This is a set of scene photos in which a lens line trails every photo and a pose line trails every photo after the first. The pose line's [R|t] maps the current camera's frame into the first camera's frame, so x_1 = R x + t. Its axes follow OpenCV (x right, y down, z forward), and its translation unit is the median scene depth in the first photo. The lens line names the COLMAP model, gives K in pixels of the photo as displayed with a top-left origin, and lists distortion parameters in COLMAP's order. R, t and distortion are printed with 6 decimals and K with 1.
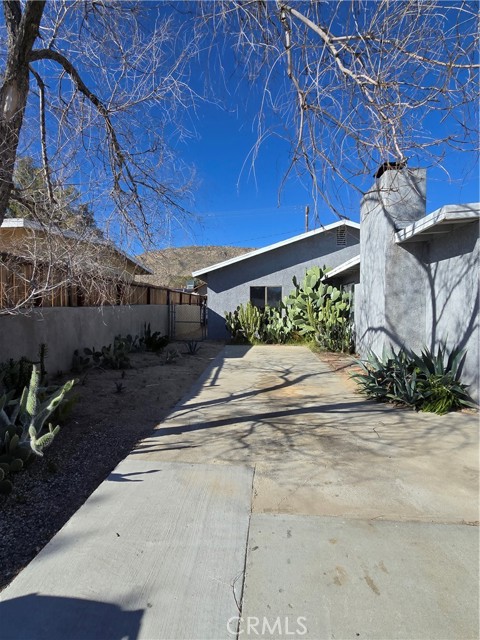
lens RADIAL K [[370.2, 0, 230.1], [0, 370.2, 321.5], [0, 0, 1]] dist [0.008101, -0.000298]
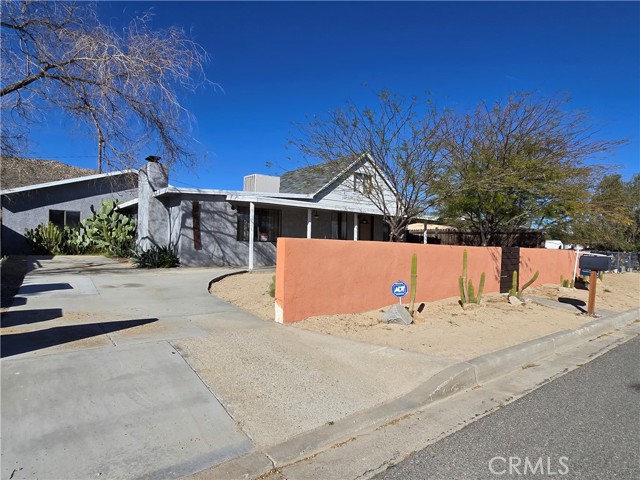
lens RADIAL K [[370.2, 0, 325.1], [0, 370.2, 249.9], [0, 0, 1]] dist [0.008101, -0.000298]
pose [[0.726788, 0.010073, 0.686788, -0.290326], [-0.004205, 0.999939, -0.010216, 0.109496], [-0.686849, 0.004537, 0.726786, -1.197657]]
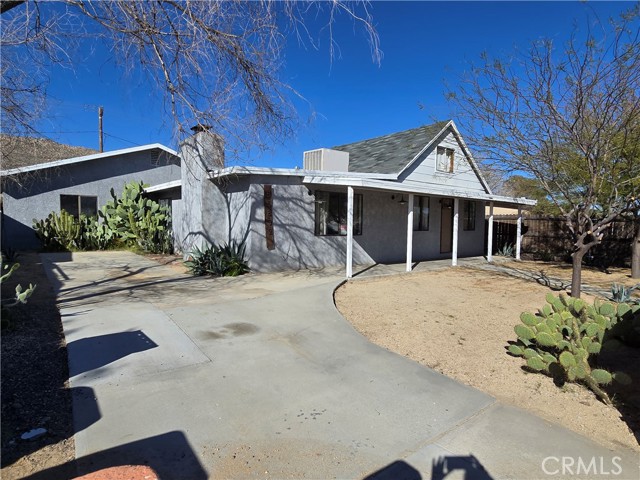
lens RADIAL K [[370.2, 0, 326.1], [0, 370.2, 250.3], [0, 0, 1]] dist [0.008101, -0.000298]
pose [[0.718854, -0.036089, 0.694224, -0.301368], [0.002596, 0.998784, 0.049234, 0.019079], [-0.695156, -0.033590, 0.718073, -0.505556]]
